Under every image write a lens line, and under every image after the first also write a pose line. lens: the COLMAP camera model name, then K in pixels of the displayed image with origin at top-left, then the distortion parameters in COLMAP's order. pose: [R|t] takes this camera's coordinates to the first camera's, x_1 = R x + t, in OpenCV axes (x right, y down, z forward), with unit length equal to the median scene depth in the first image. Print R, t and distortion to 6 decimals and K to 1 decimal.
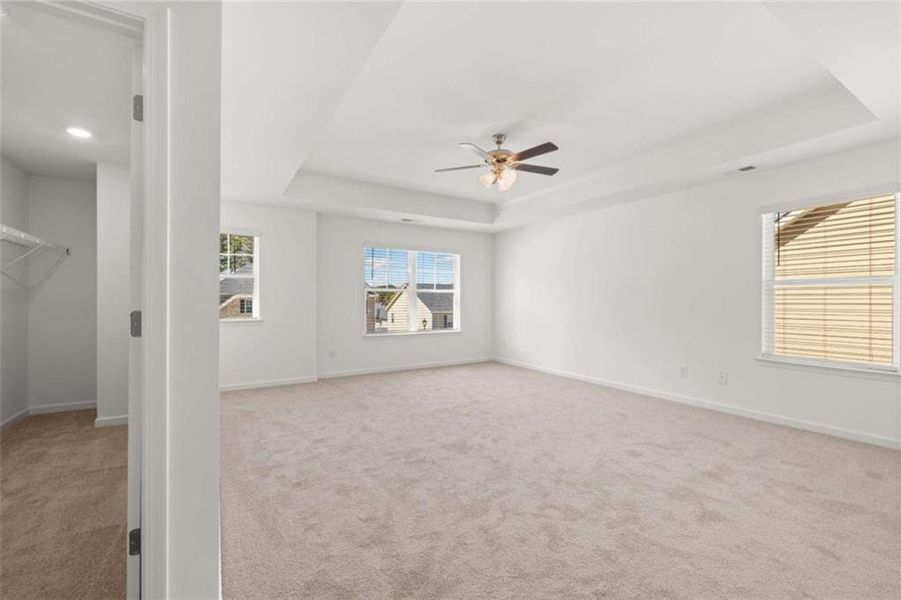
lens RADIAL K [[373.9, 0, 447.9], [0, 373.9, 302.4], [0, 0, 1]] dist [0.002919, -0.000094]
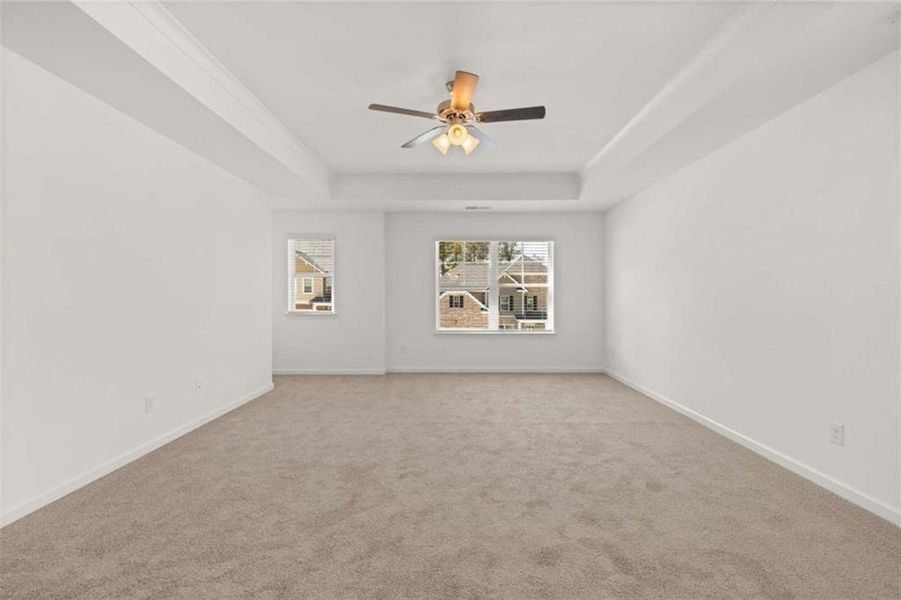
lens RADIAL K [[373.9, 0, 451.6], [0, 373.9, 298.3], [0, 0, 1]] dist [0.002919, -0.000094]
pose [[0.847762, -0.001337, -0.530375, 0.543985], [0.001851, 0.999998, 0.000438, -0.001202], [0.530373, -0.001353, 0.847763, 0.337130]]
